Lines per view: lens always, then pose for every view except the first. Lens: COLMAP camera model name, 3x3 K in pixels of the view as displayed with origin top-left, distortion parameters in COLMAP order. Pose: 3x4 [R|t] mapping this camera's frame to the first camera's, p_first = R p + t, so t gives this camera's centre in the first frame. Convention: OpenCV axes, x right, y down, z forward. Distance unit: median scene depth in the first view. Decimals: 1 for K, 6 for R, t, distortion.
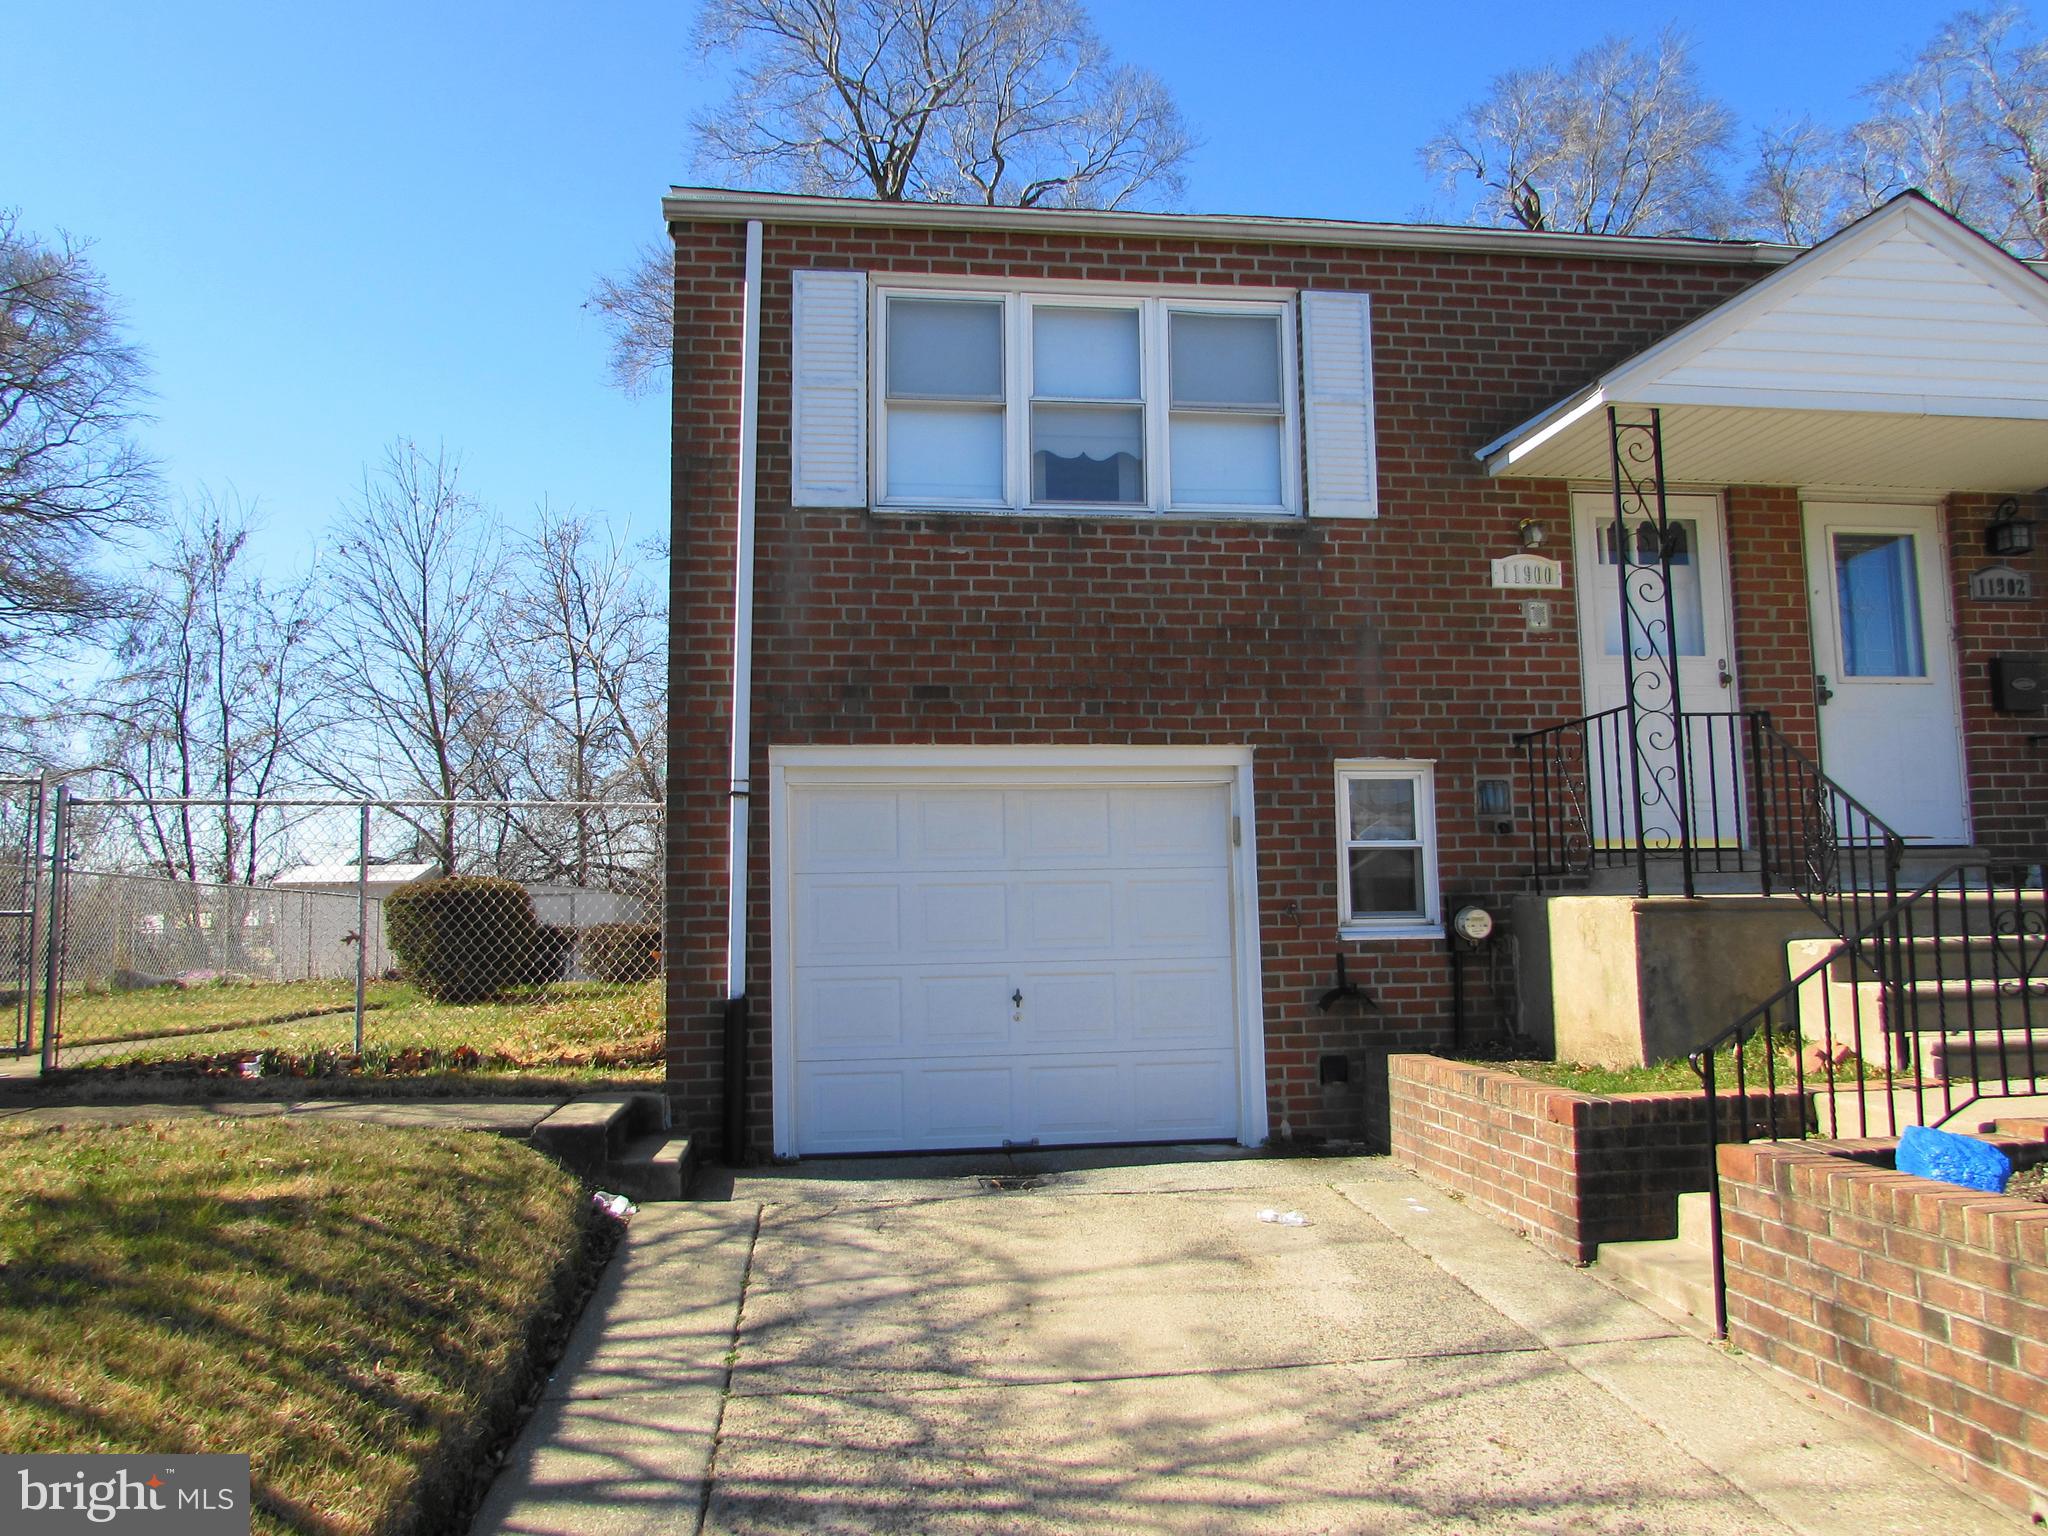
lens RADIAL K [[1448.5, 0, 1026.5], [0, 1448.5, 768.5], [0, 0, 1]] dist [-0.020888, -0.000031]
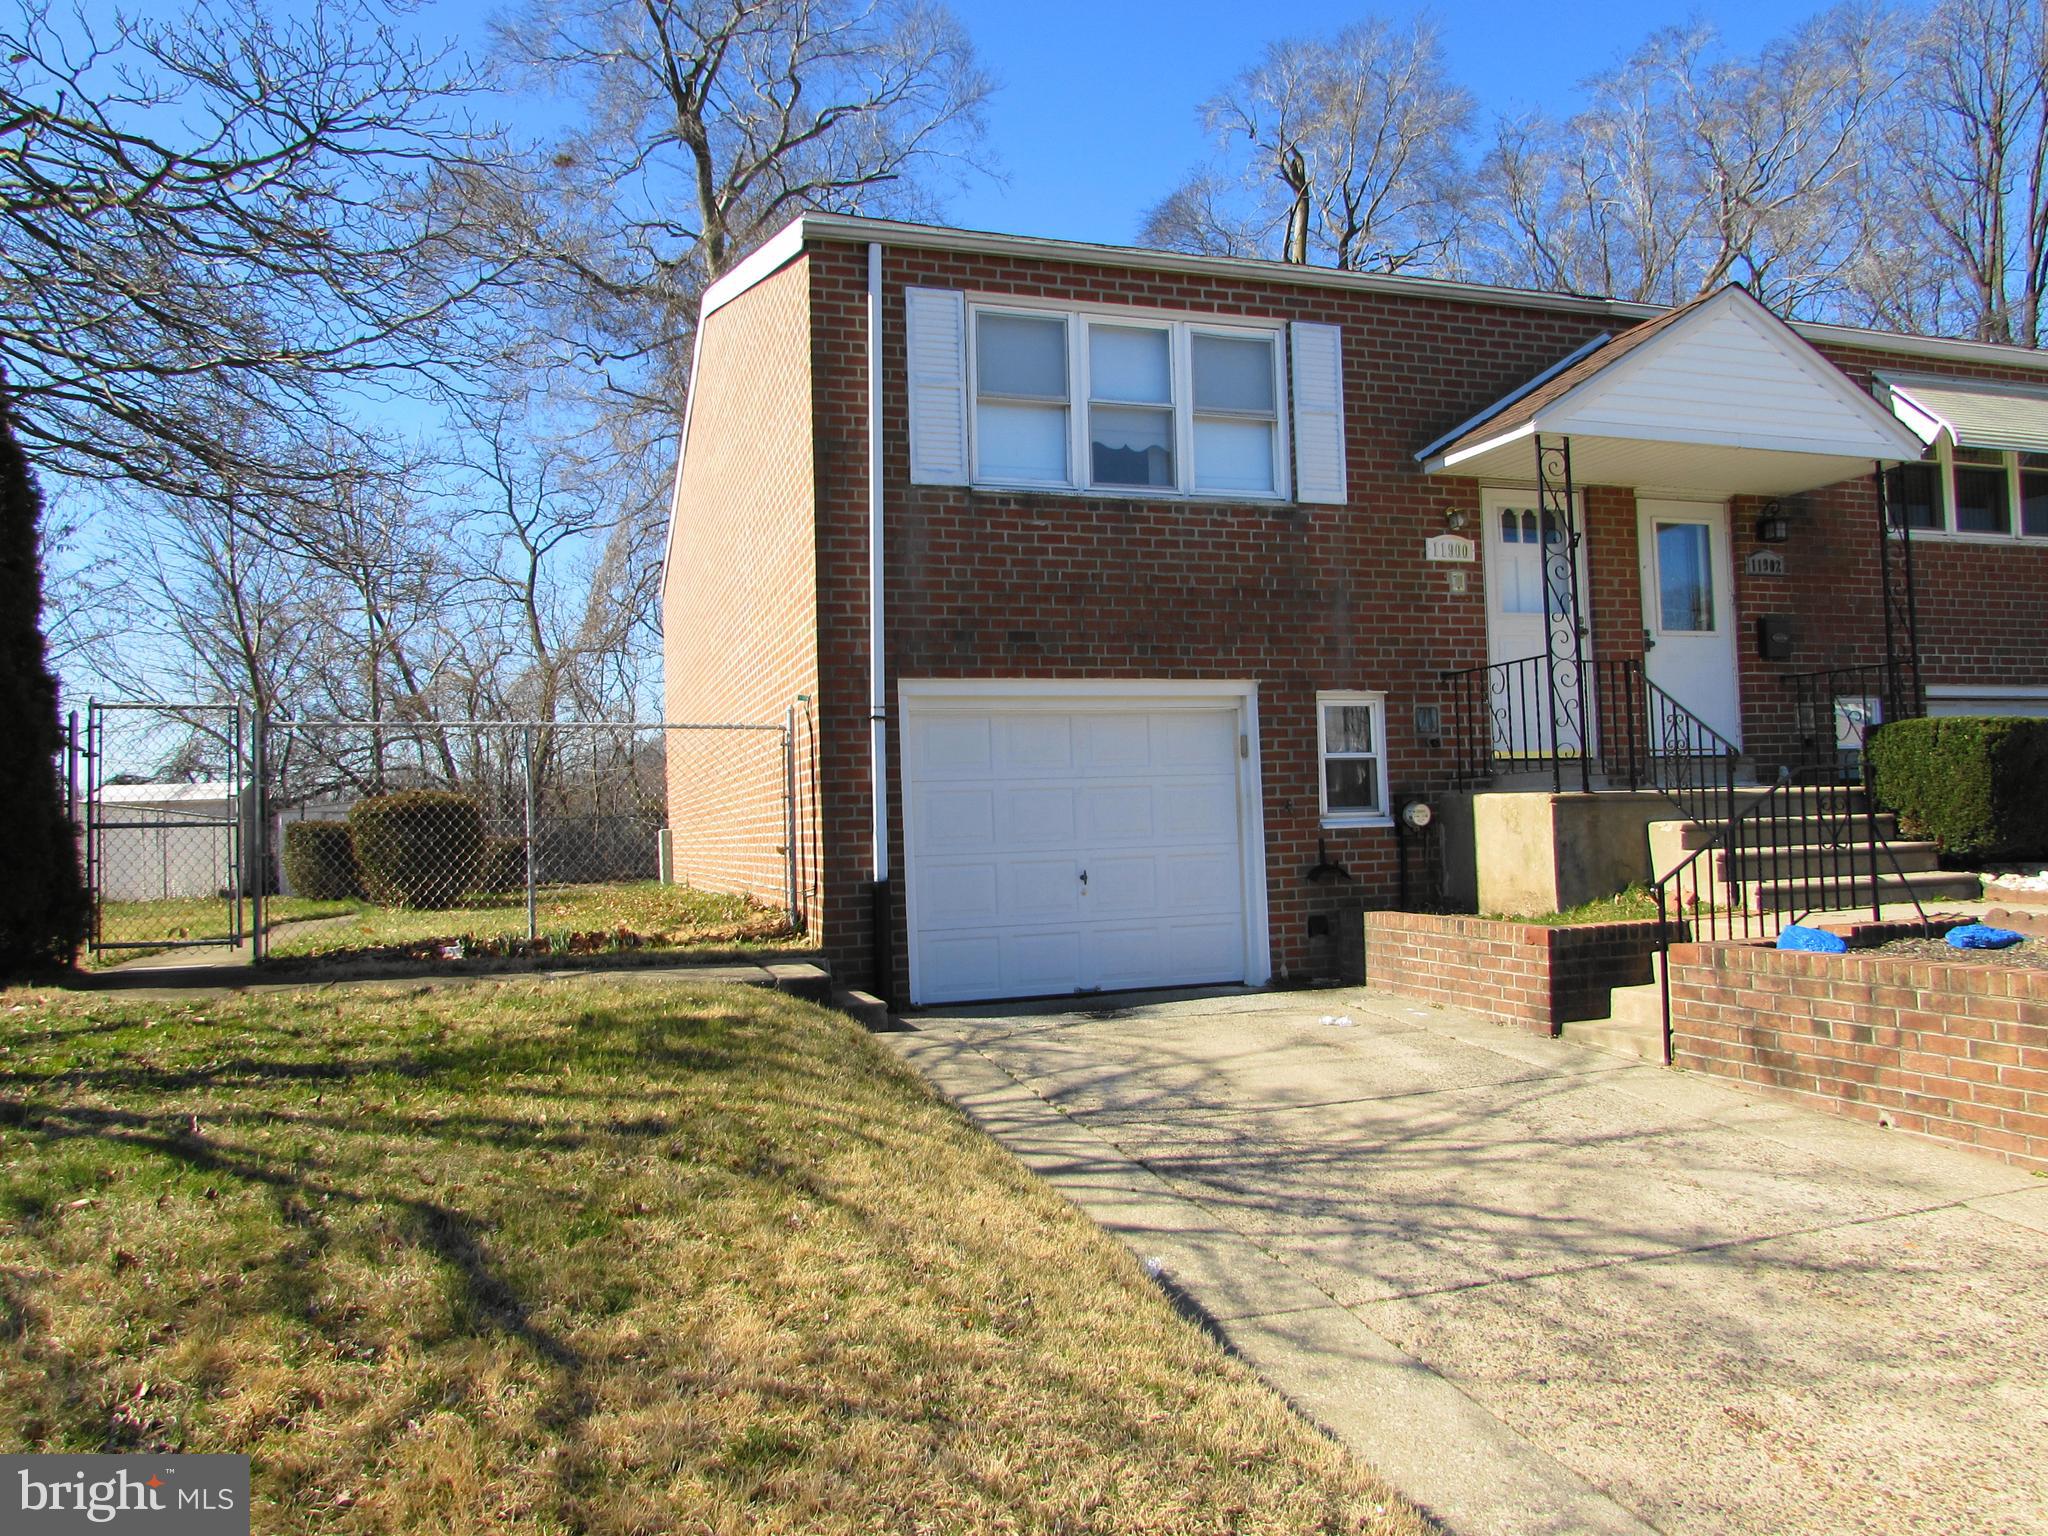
lens RADIAL K [[1448.5, 0, 1026.5], [0, 1448.5, 768.5], [0, 0, 1]] dist [-0.020888, -0.000031]
pose [[0.980939, -0.006805, 0.194197, -0.296456], [-0.004656, 0.998277, 0.058498, -0.011630], [-0.194260, -0.058287, 0.979217, -0.230297]]
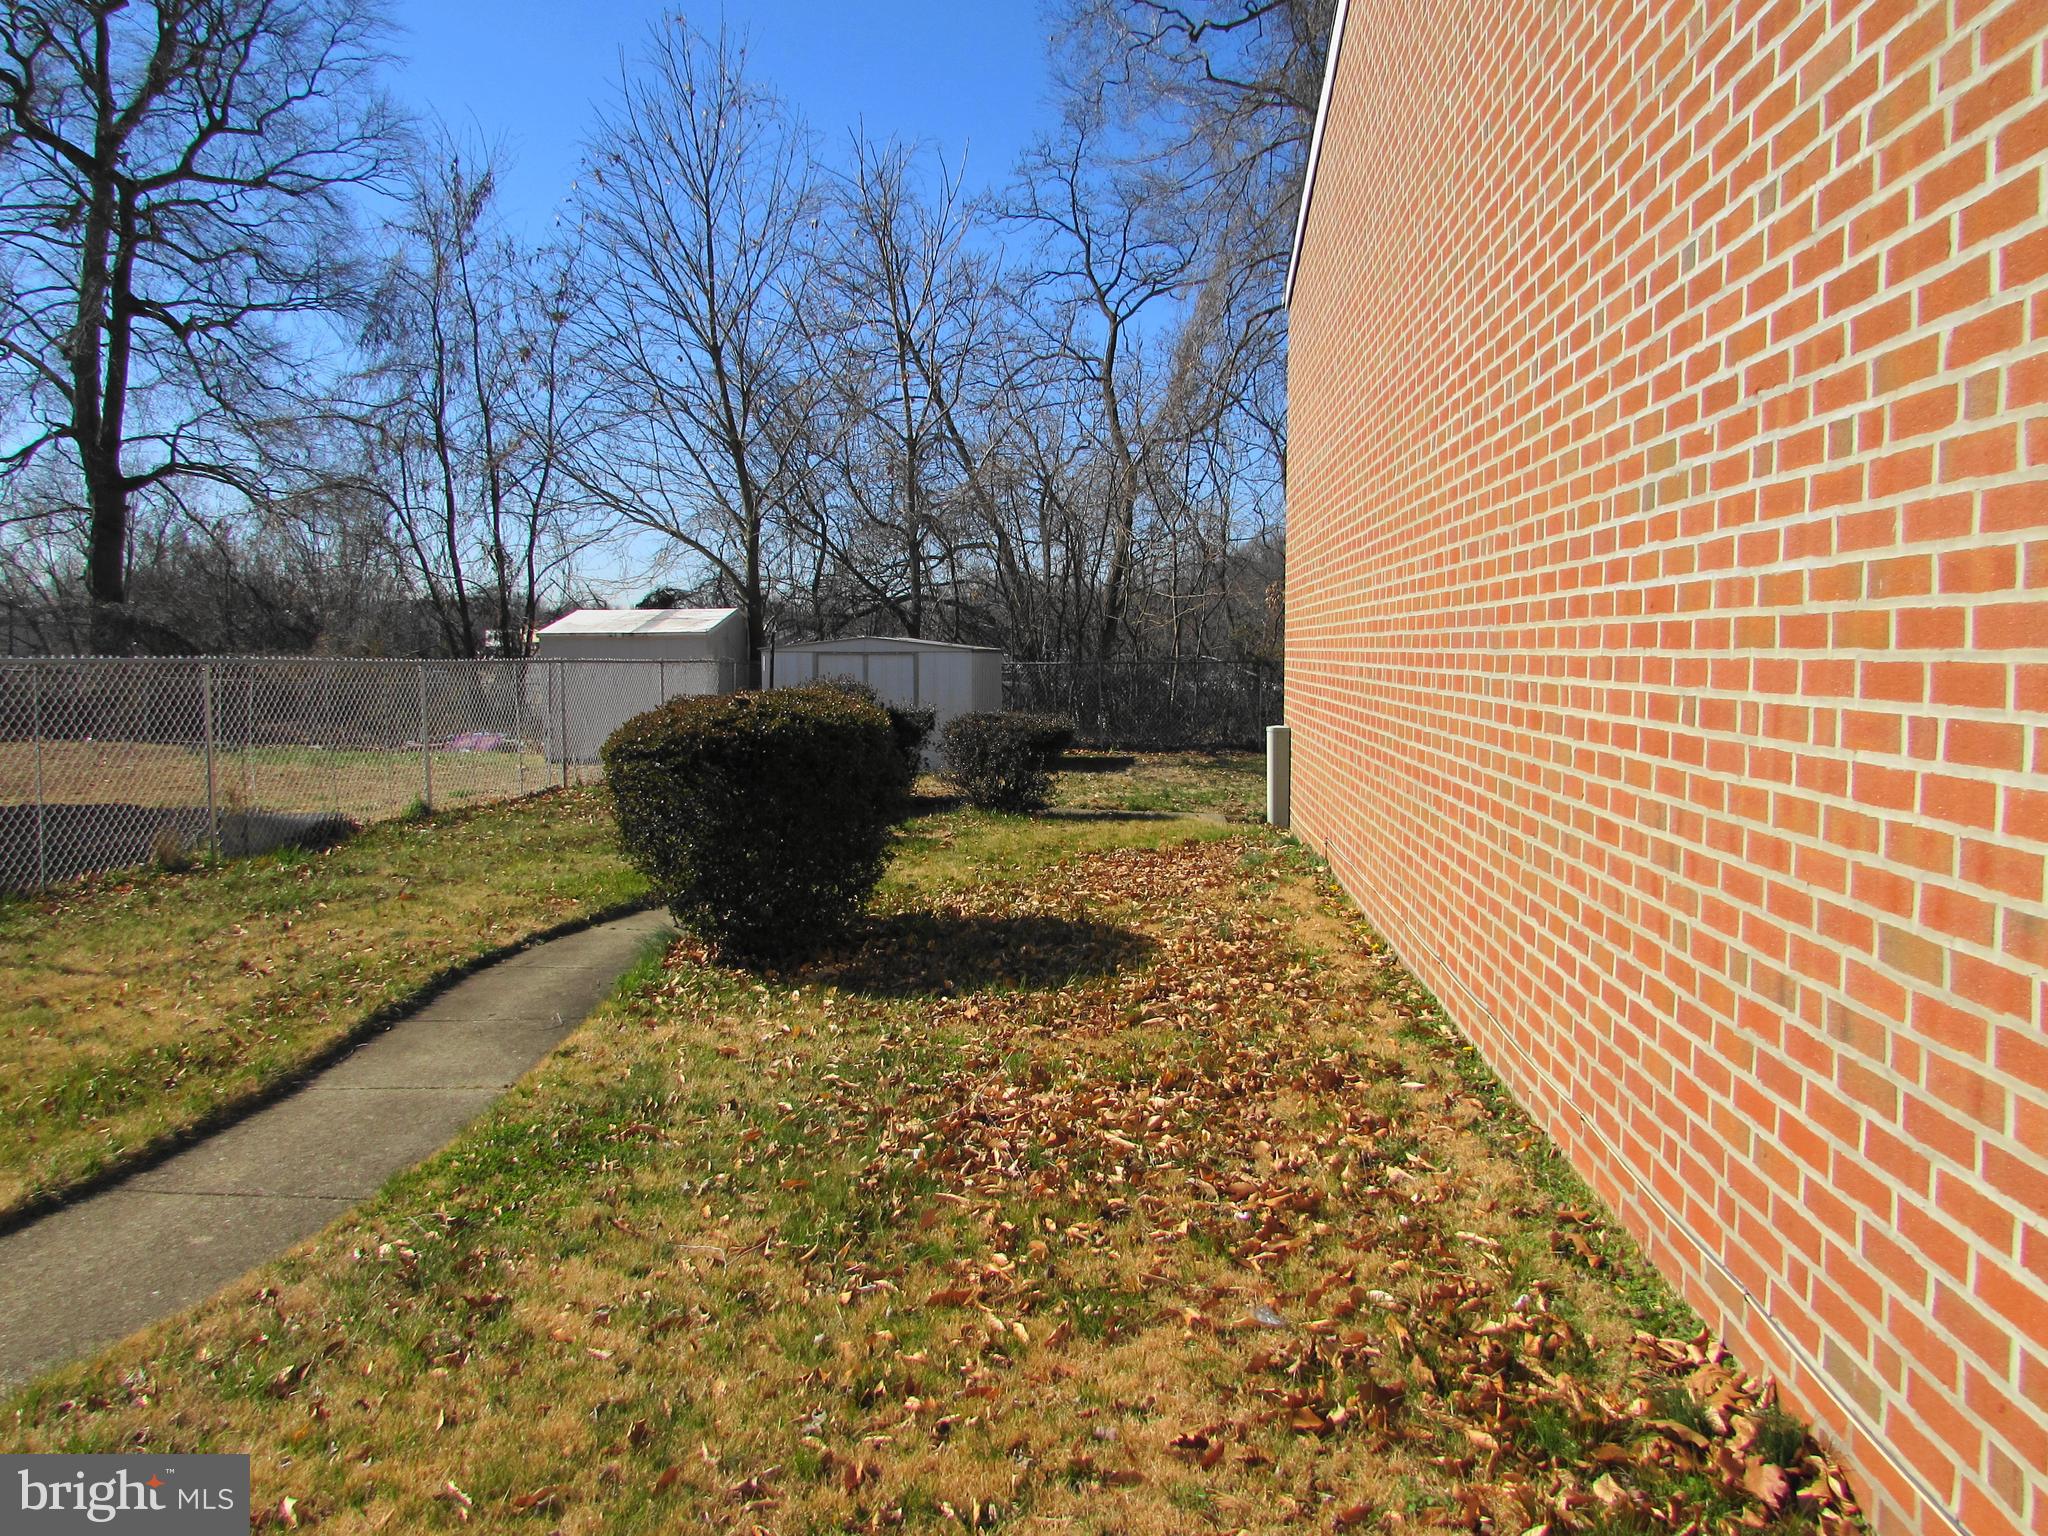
lens RADIAL K [[1448.5, 0, 1026.5], [0, 1448.5, 768.5], [0, 0, 1]] dist [-0.020888, -0.000031]
pose [[0.979472, 0.033598, -0.198762, -0.394759], [0.005116, 0.981552, 0.191128, 0.014988], [0.201517, -0.188221, 0.961230, 1.044135]]
